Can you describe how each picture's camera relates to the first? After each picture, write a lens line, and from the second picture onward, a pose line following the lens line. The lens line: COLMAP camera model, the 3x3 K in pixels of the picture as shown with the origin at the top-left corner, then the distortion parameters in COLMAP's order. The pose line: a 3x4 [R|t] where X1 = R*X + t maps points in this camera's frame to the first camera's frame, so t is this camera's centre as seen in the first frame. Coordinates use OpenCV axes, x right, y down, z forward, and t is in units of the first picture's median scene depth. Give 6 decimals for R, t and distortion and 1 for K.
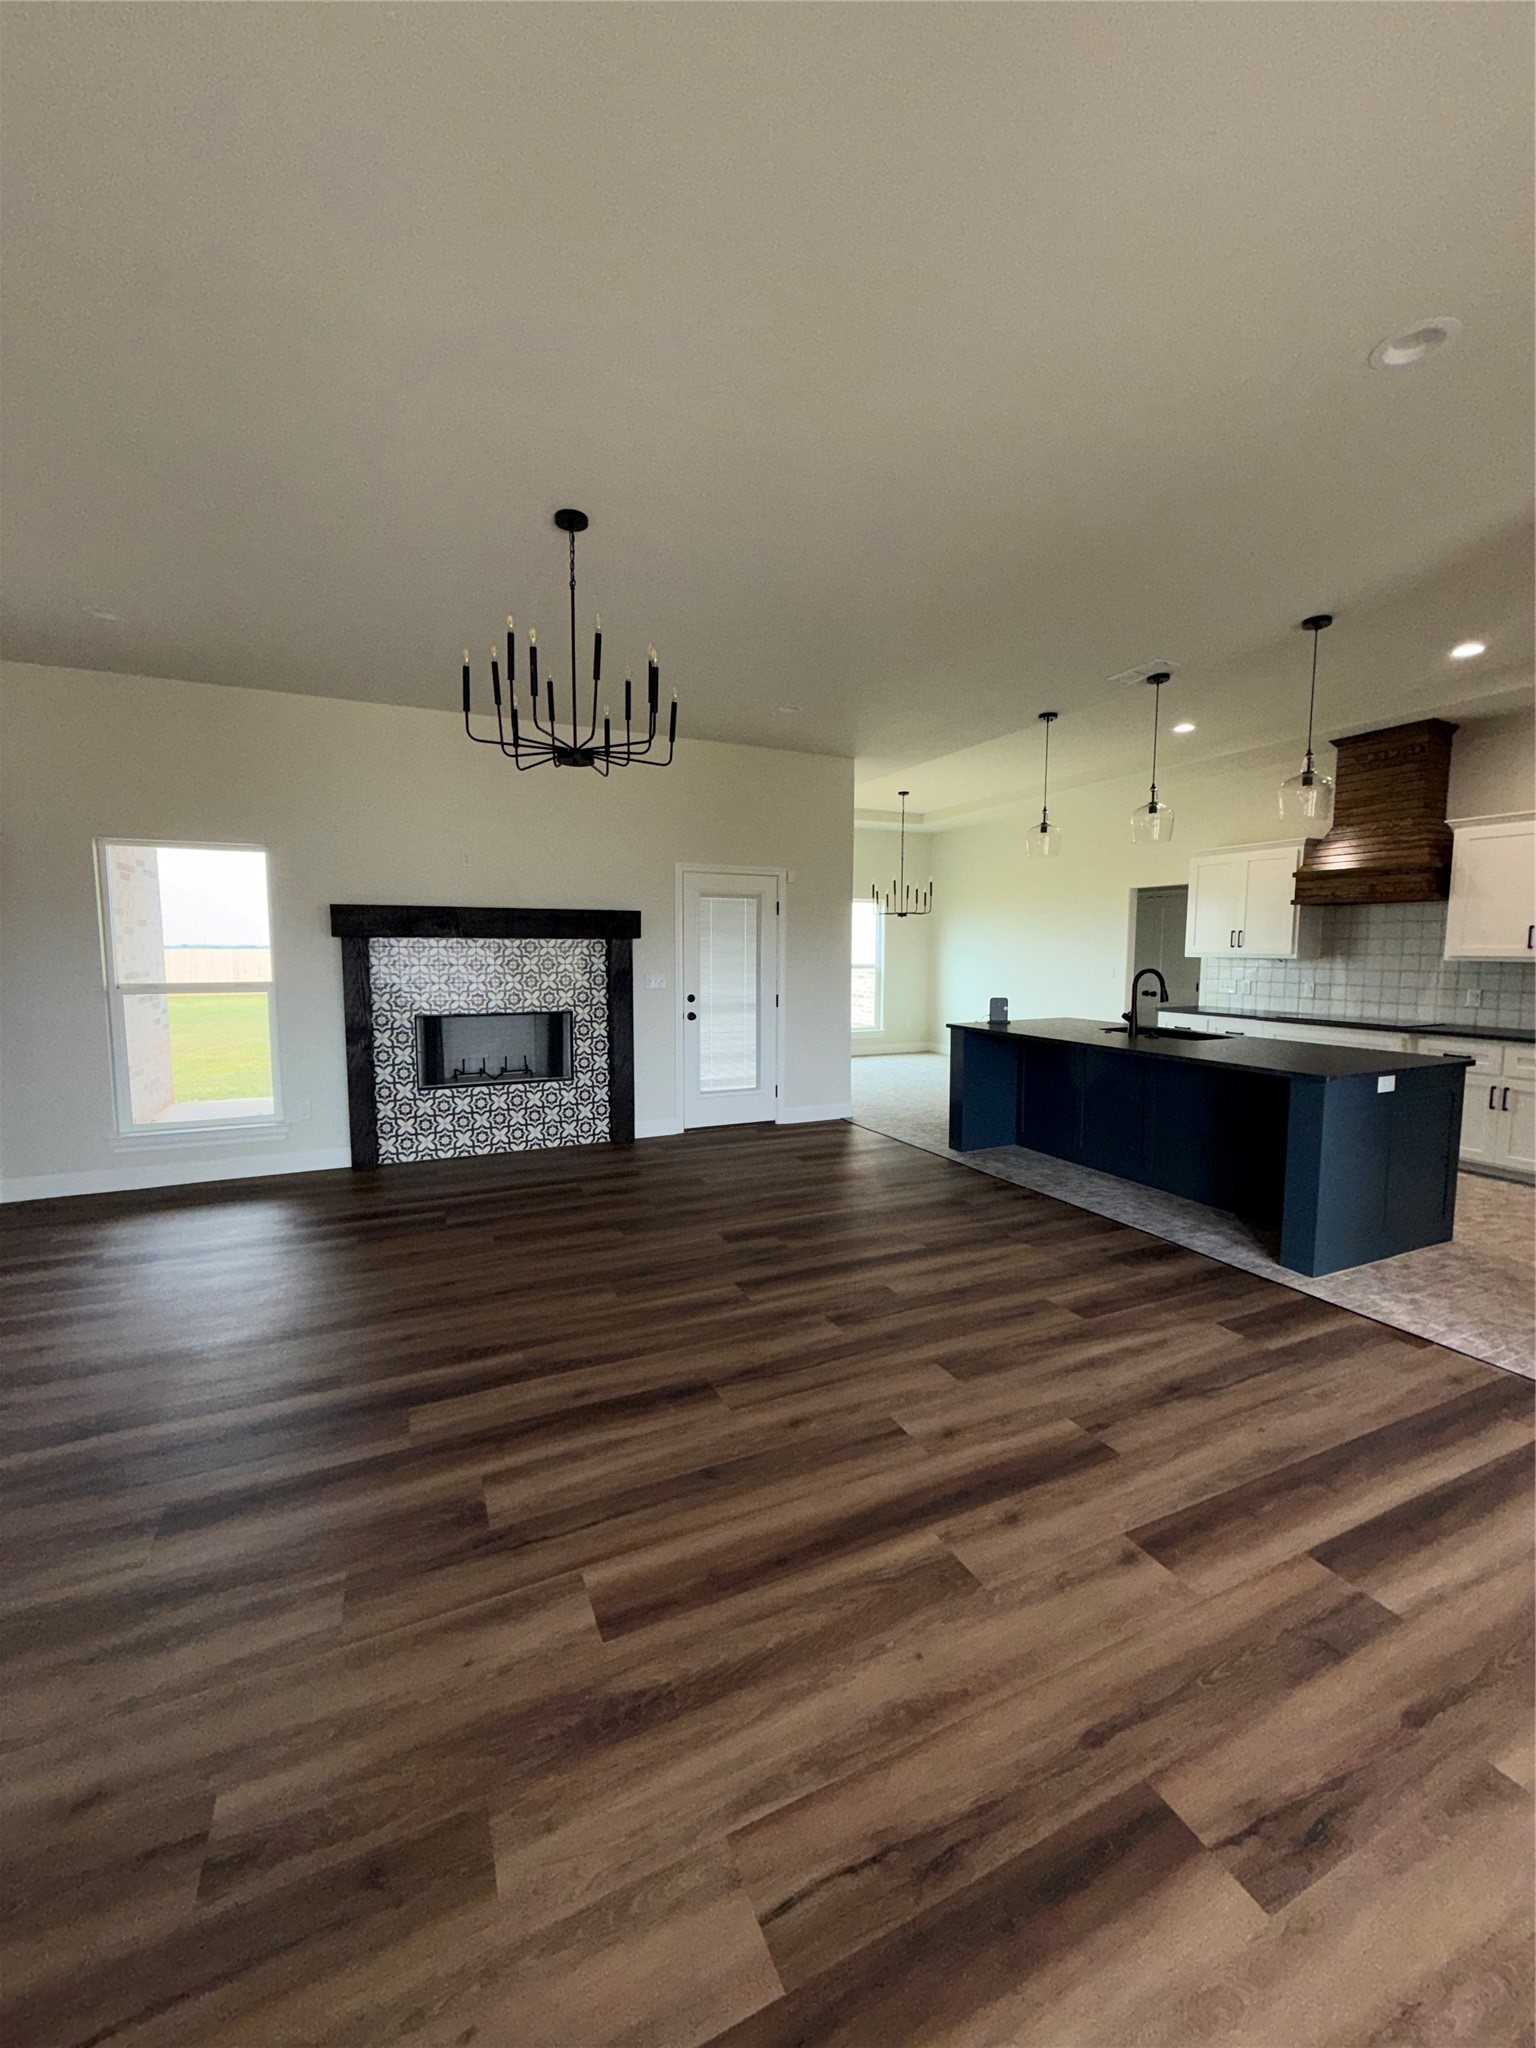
lens RADIAL K [[823.7, 0, 768.0], [0, 823.7, 1024.0], [0, 0, 1]] dist [0.000646, -0.000042]
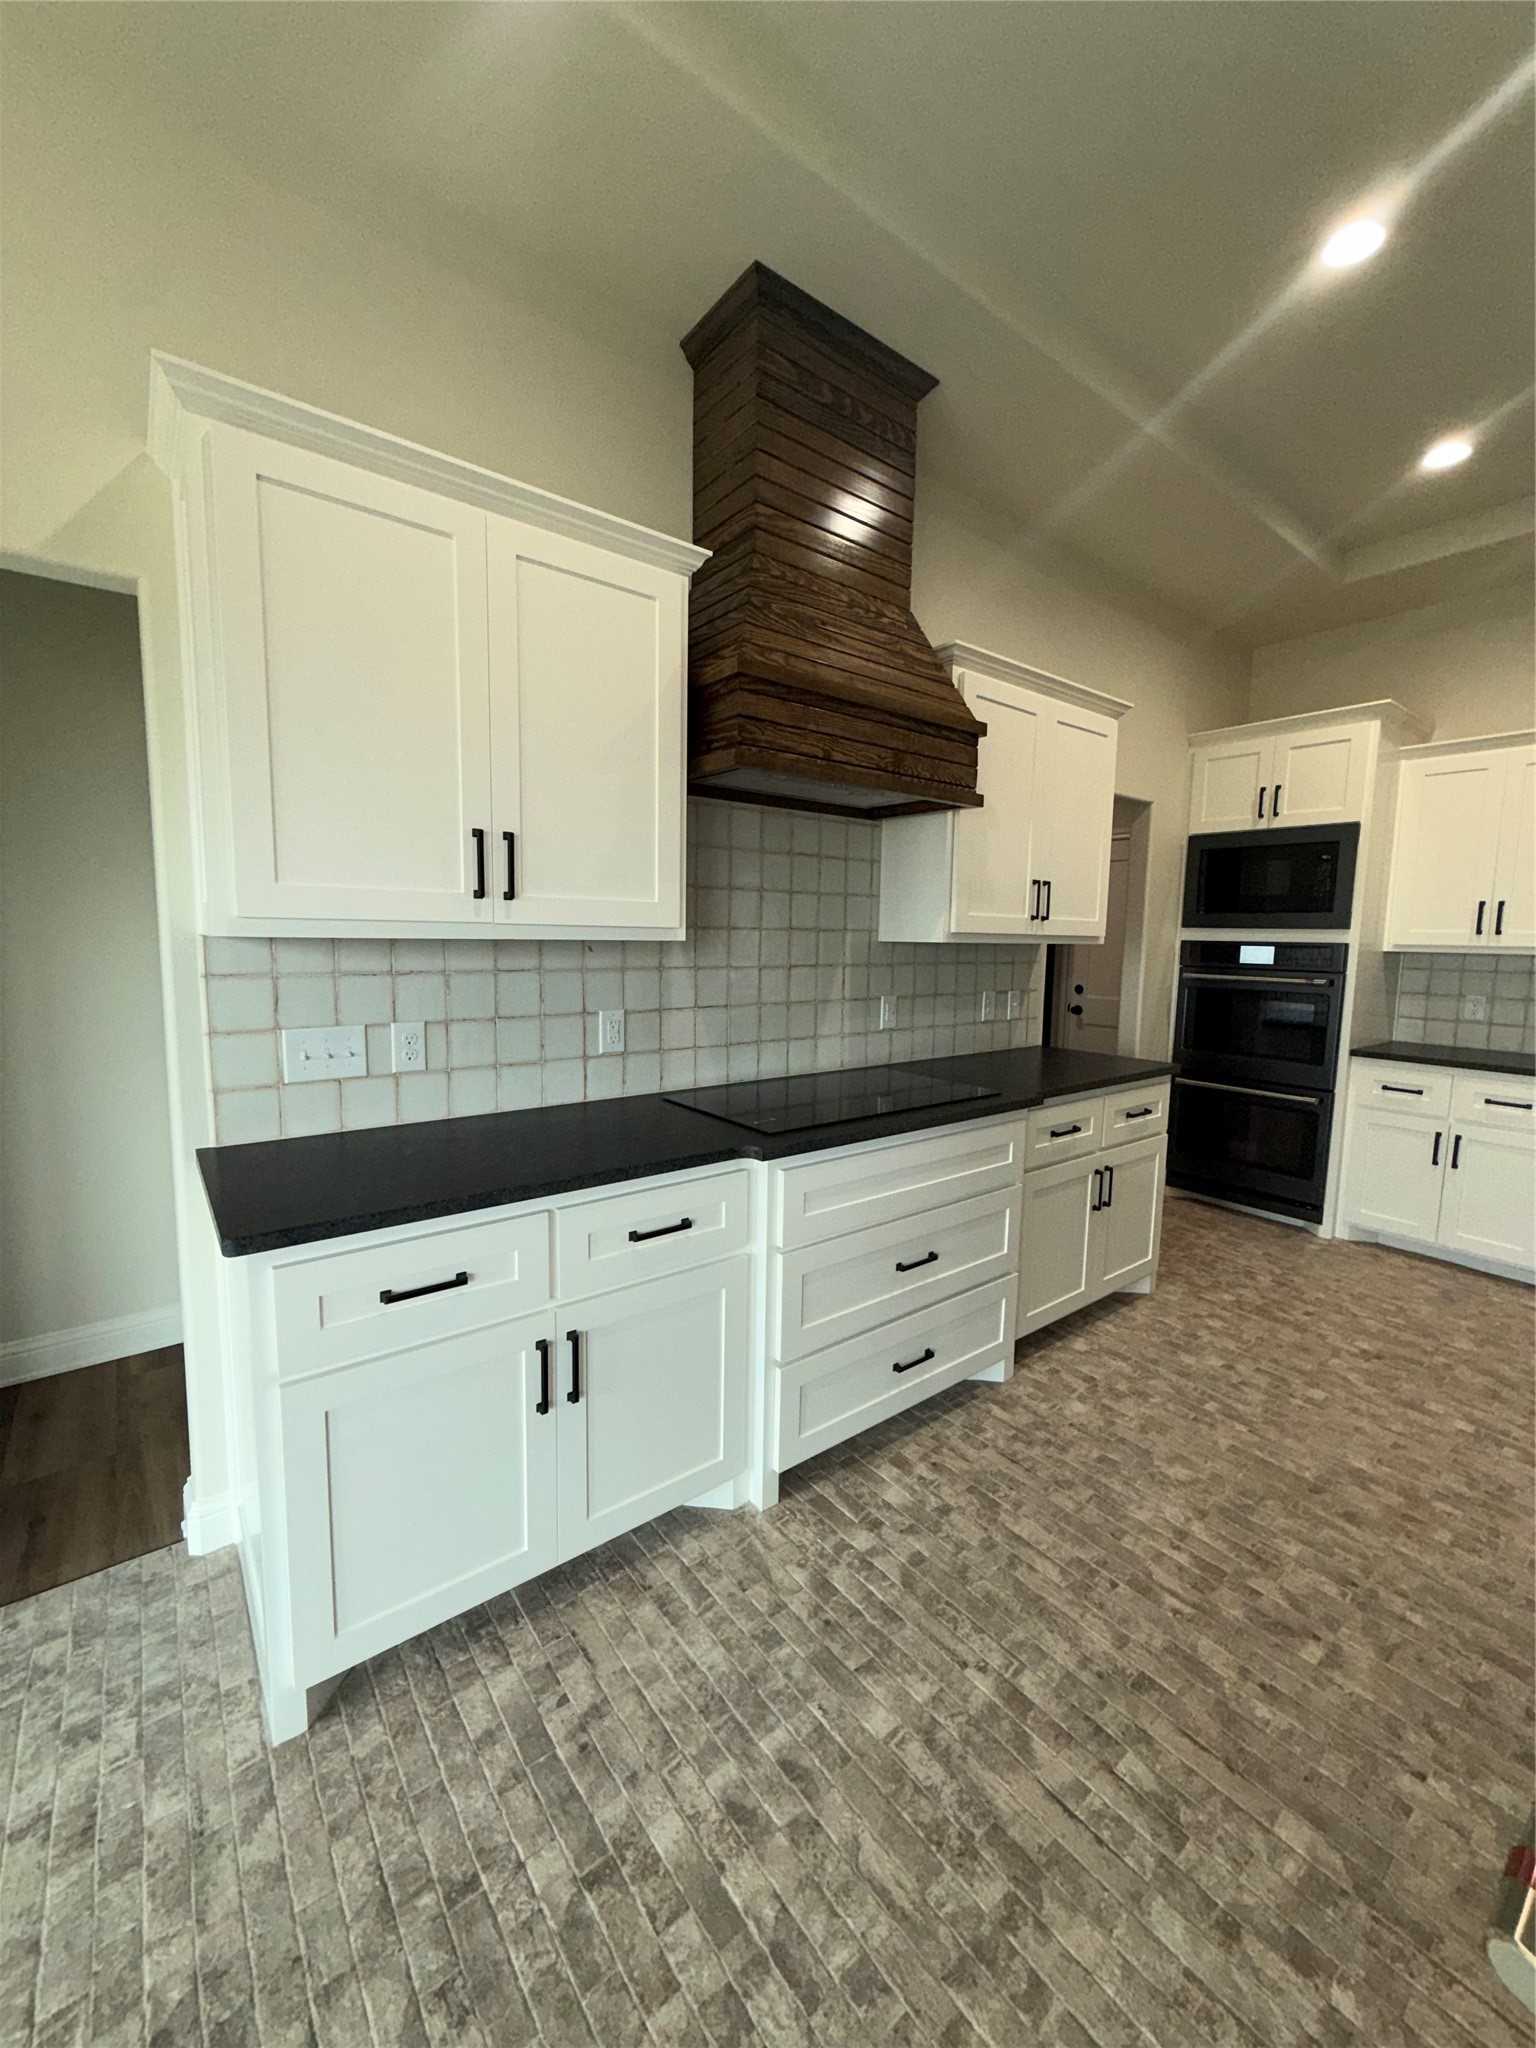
lens RADIAL K [[808.7, 0, 767.1], [0, 808.7, 1020.6], [0, 0, 1]] dist [-0.000296, -0.000294]
pose [[-0.226022, -0.109715, 0.967924, 0.353029], [0.075148, 0.988712, 0.129619, -0.098039], [-0.971219, 0.102034, -0.215226, 1.180157]]
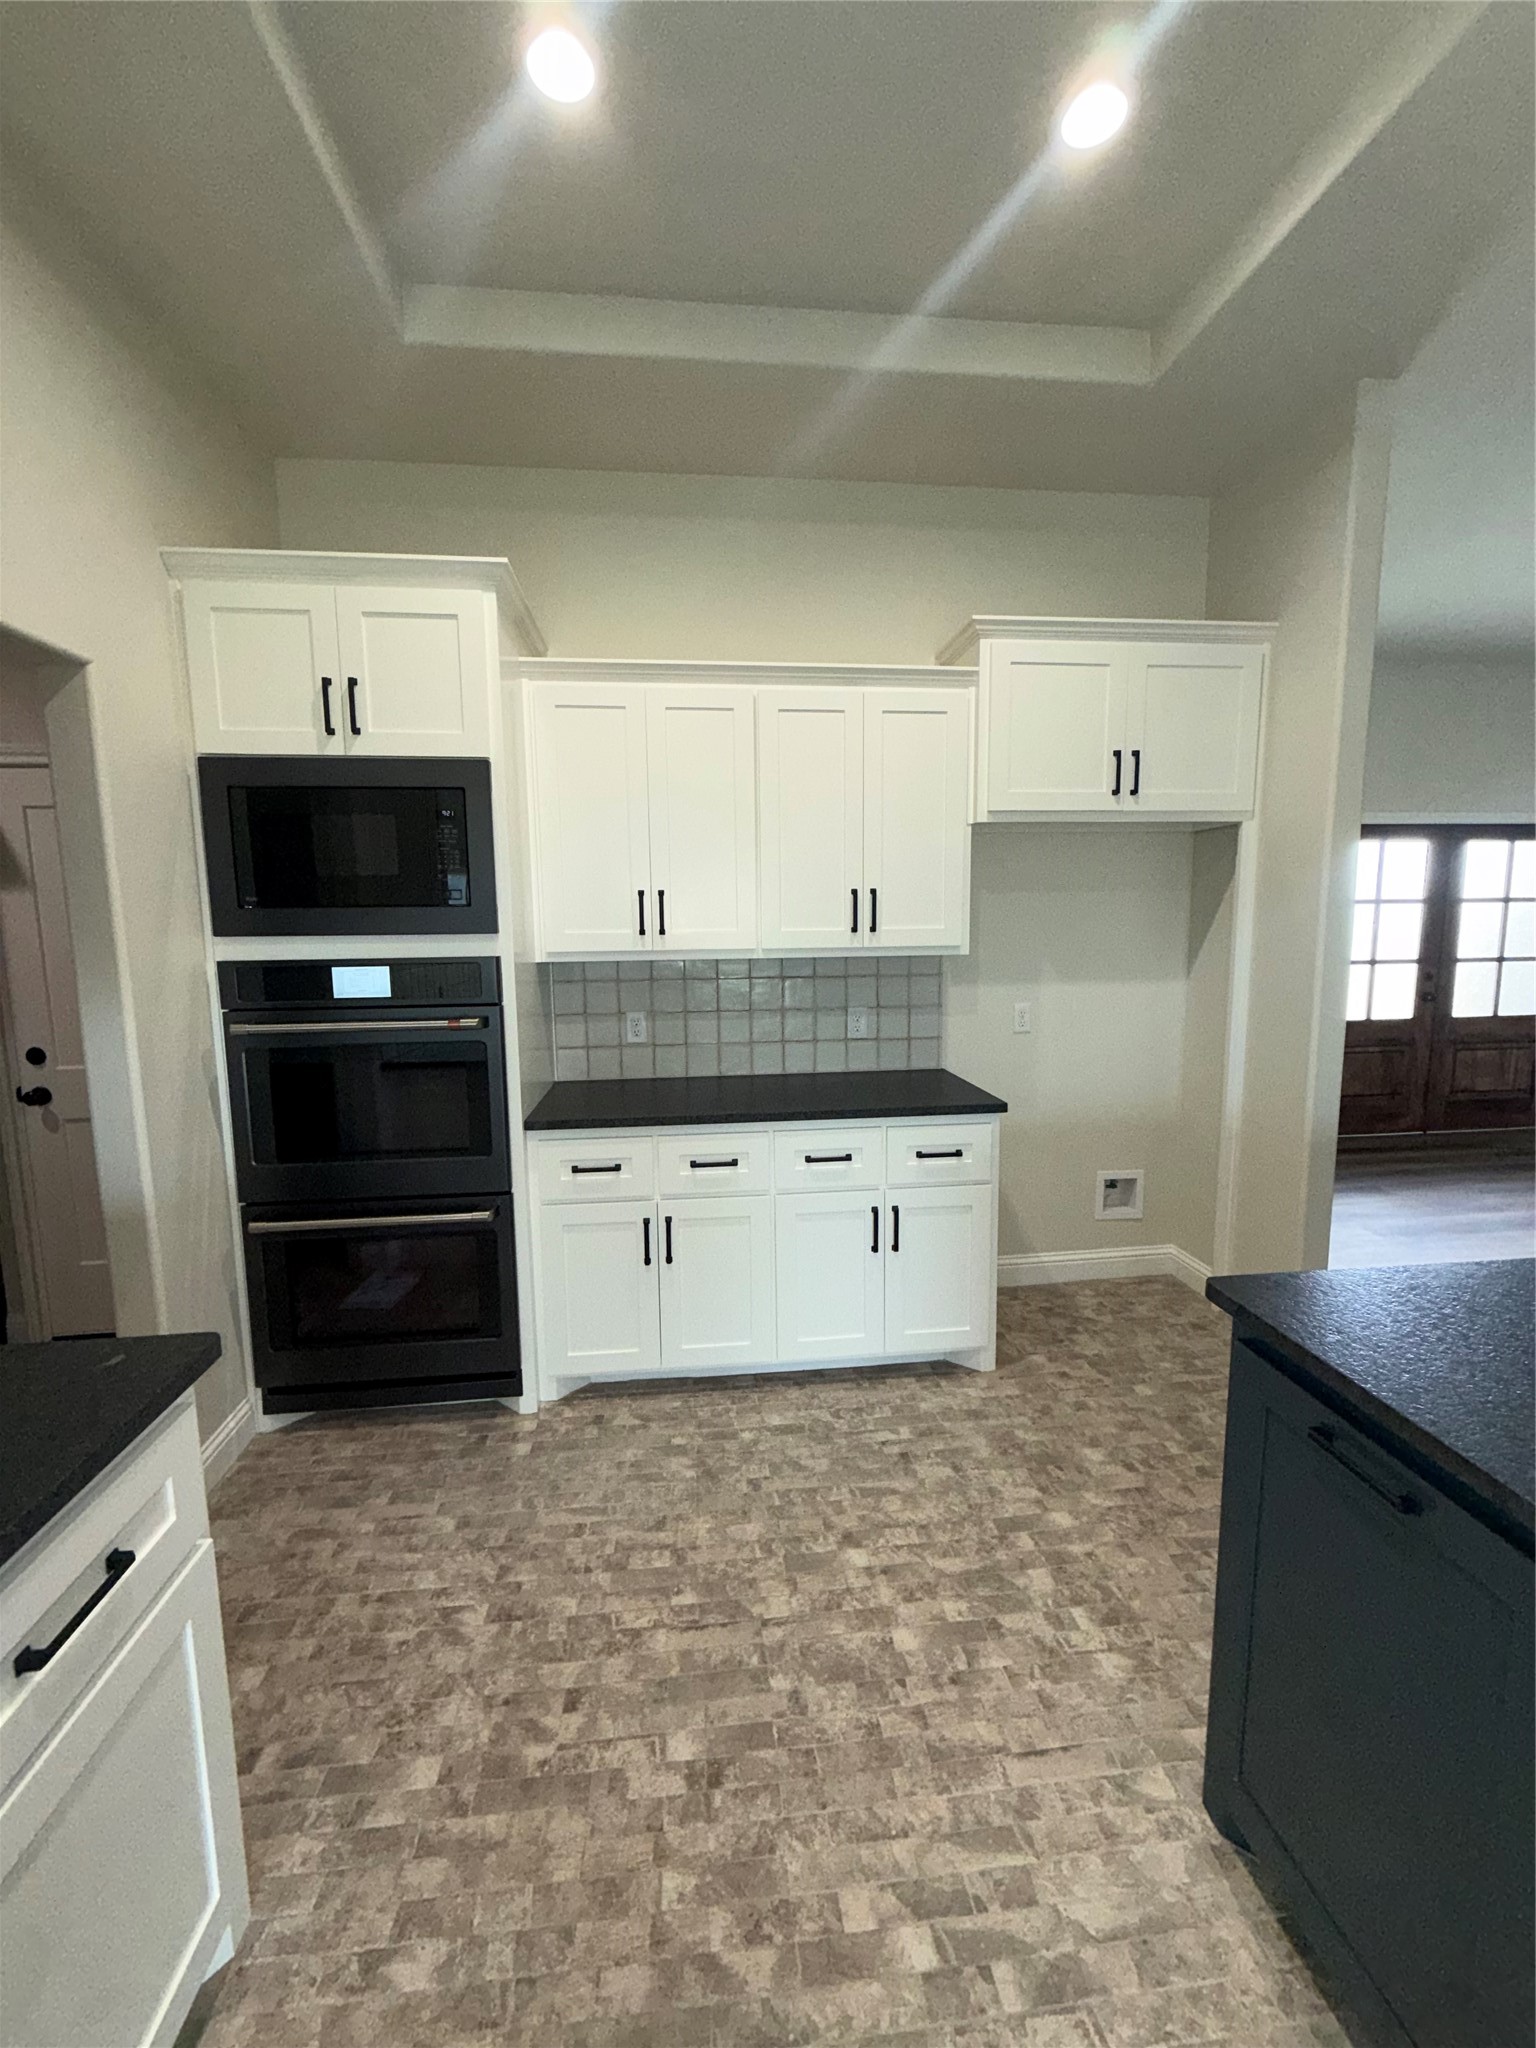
lens RADIAL K [[808.7, 0, 767.1], [0, 808.7, 1020.6], [0, 0, 1]] dist [-0.000296, -0.000294]
pose [[-0.948114, -0.026764, 0.316801, 0.631637], [0.042308, 0.976967, 0.209154, -0.087473], [-0.315102, 0.211705, -0.925144, 0.914772]]
